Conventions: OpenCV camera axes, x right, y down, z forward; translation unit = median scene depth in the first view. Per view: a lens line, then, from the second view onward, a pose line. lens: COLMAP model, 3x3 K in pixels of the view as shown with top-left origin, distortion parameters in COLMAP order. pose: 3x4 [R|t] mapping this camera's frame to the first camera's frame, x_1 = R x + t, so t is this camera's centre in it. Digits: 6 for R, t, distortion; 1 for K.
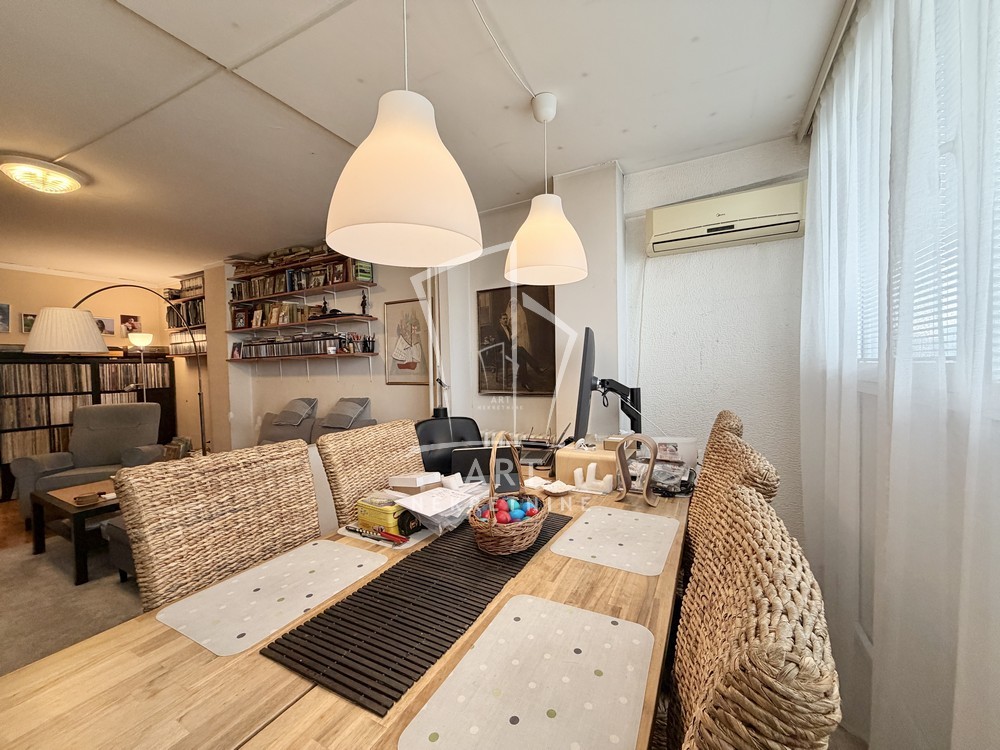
lens RADIAL K [[398.4, 0, 501.0], [0, 398.4, 377.4], [0, 0, 1]] dist [-0.001999, 0.000227]
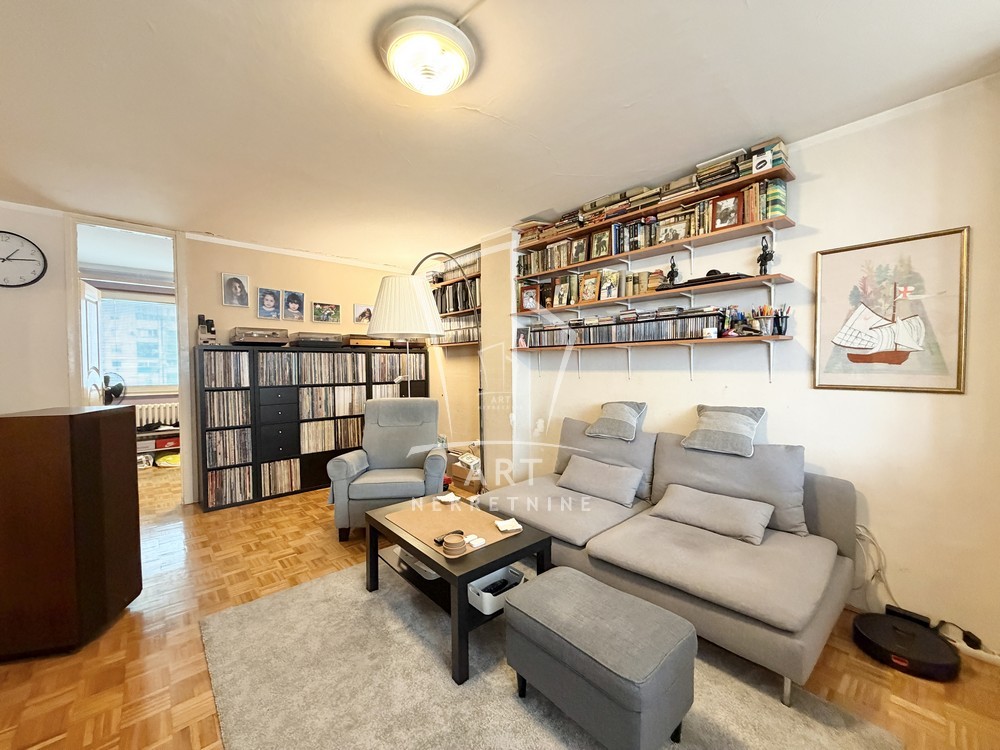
lens RADIAL K [[398.4, 0, 500.2], [0, 398.4, 377.4], [0, 0, 1]] dist [-0.001999, 0.000227]
pose [[0.942536, 0.025099, -0.333161, -0.442005], [-0.021497, 0.999664, 0.014494, 0.002477], [0.333413, -0.006499, 0.942758, 0.225316]]
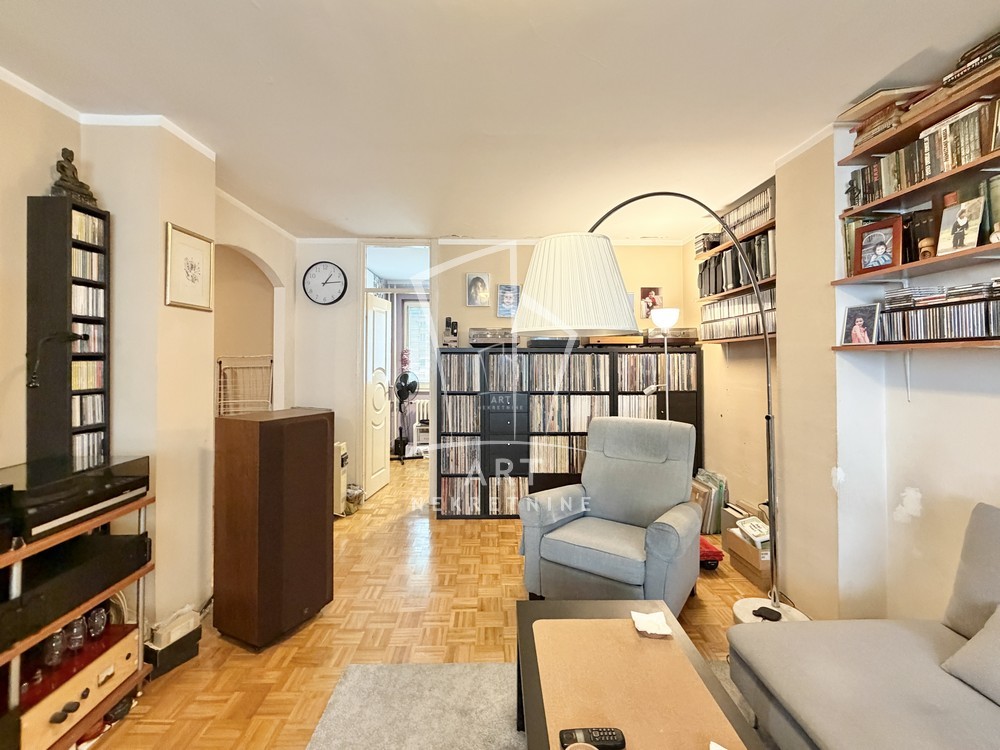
lens RADIAL K [[440.5, 0, 495.5], [0, 440.5, 354.3], [0, 0, 1]] dist [0.000975, -0.000408]
pose [[0.490966, 0.006255, -0.871157, -0.455191], [-0.033565, 0.999368, -0.011741, -0.018391], [0.870532, 0.035005, 0.490865, 0.445760]]
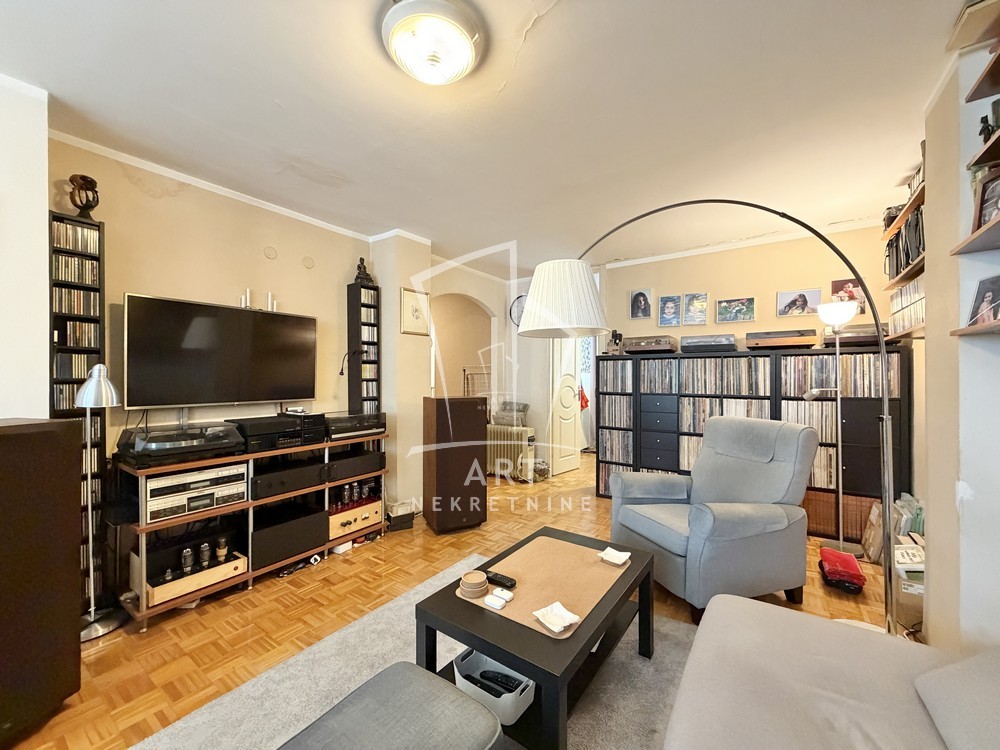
lens RADIAL K [[398.4, 0, 492.0], [0, 398.4, 377.7], [0, 0, 1]] dist [-0.001999, 0.000227]
pose [[-0.125140, 0.020824, -0.991920, -0.290465], [-0.026371, 0.999357, 0.024307, -0.001609], [0.991789, 0.029199, -0.124511, 0.647556]]
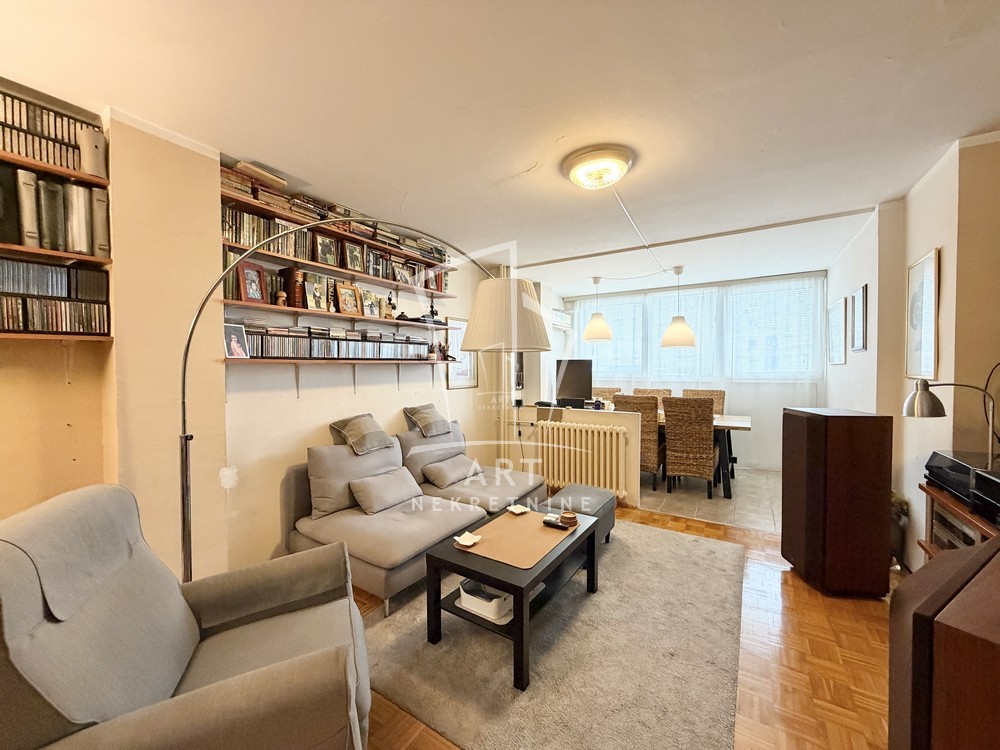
lens RADIAL K [[398.4, 0, 493.0], [0, 398.4, 376.9], [0, 0, 1]] dist [-0.001999, 0.000227]
pose [[0.074434, -0.008820, 0.997187, -1.161381], [0.030214, 0.999522, 0.006585, -0.016326], [-0.996768, 0.029639, 0.074665, 0.650559]]
